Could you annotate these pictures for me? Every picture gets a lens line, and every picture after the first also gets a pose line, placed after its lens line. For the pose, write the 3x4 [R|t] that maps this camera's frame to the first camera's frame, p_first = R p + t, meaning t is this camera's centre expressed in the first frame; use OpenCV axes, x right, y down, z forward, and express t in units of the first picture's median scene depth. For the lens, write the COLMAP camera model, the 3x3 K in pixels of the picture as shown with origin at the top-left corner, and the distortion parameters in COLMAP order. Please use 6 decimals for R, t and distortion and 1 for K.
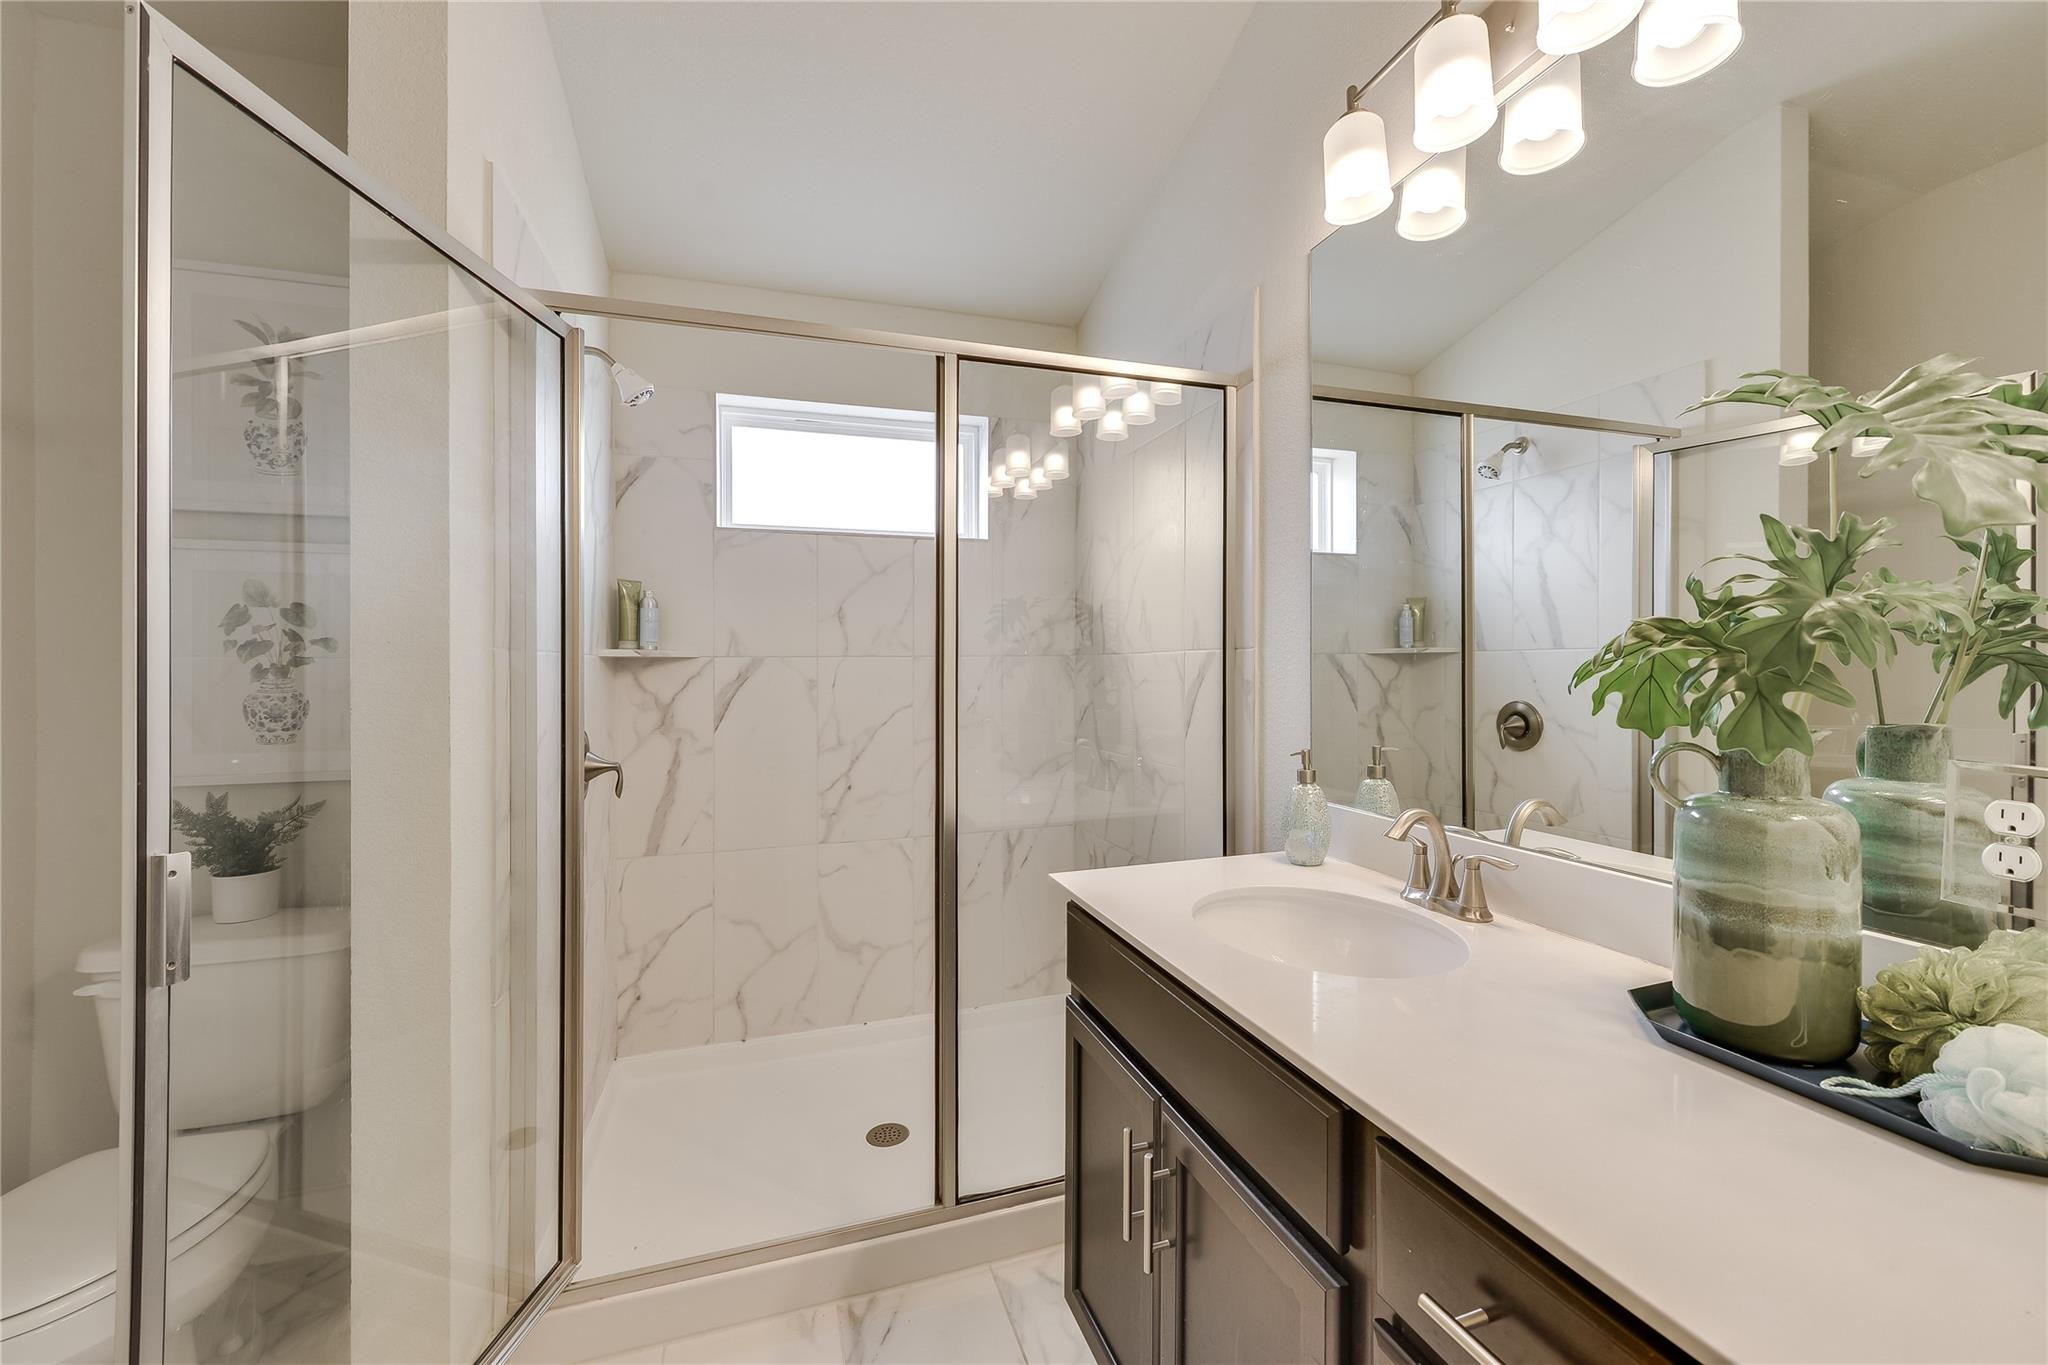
lens RADIAL K [[823.5, 0, 1030.6], [0, 823.5, 684.1], [0, 0, 1]] dist [0.004027, -0.000448]
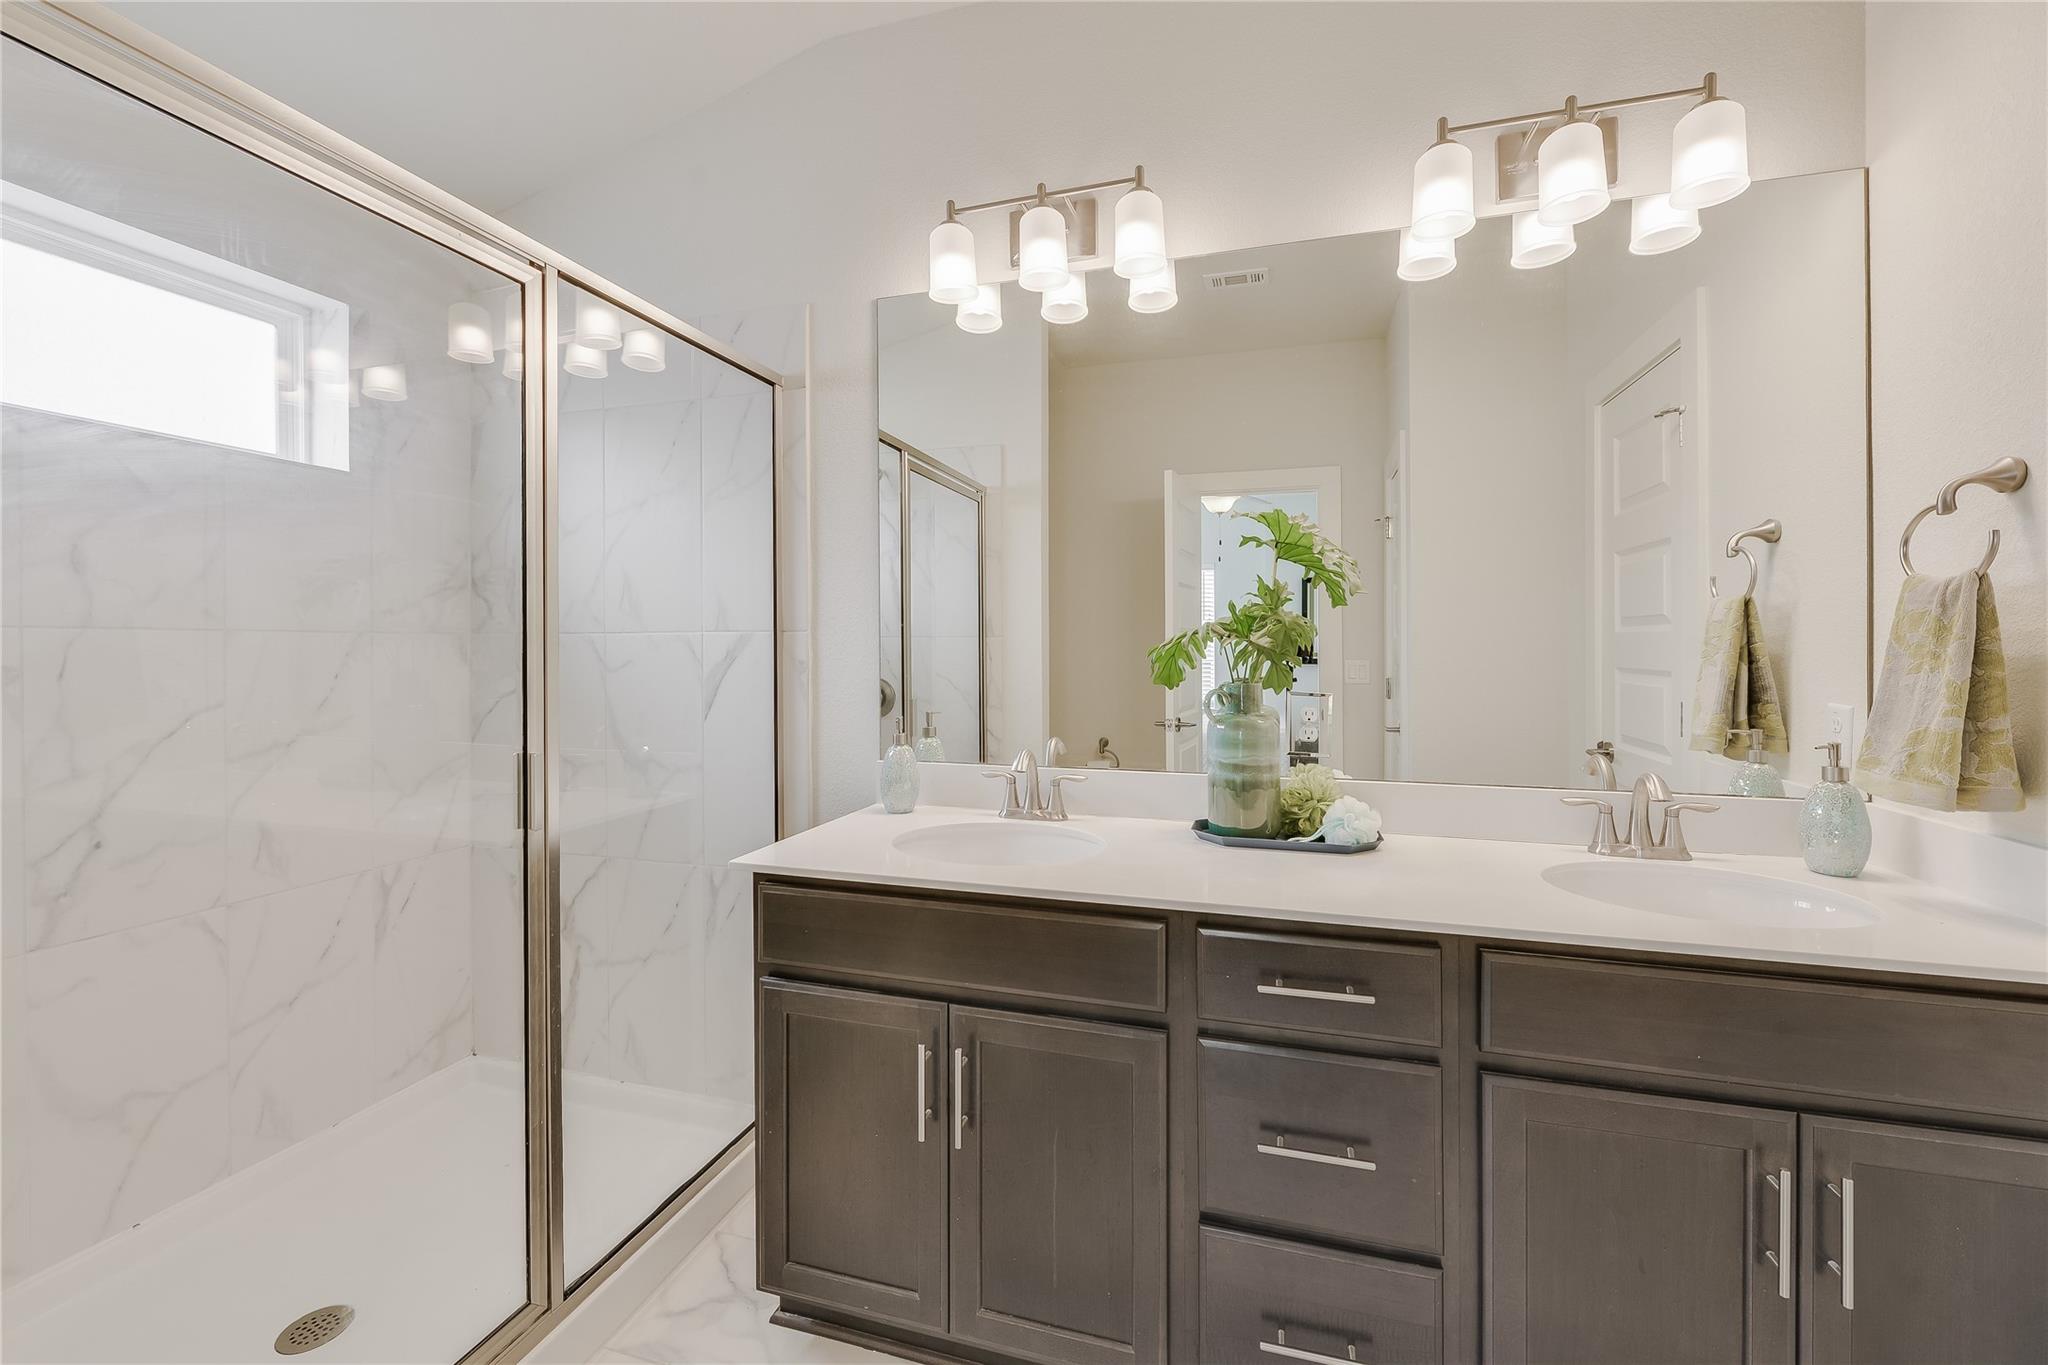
lens RADIAL K [[823.5, 0, 1055.6], [0, 823.5, 655.2], [0, 0, 1]] dist [0.004027, -0.000448]
pose [[0.573028, 0.000073, 0.819536, -0.448888], [0.015631, 0.999817, -0.011019, 0.005347], [-0.819387, 0.019125, 0.572922, 0.107024]]
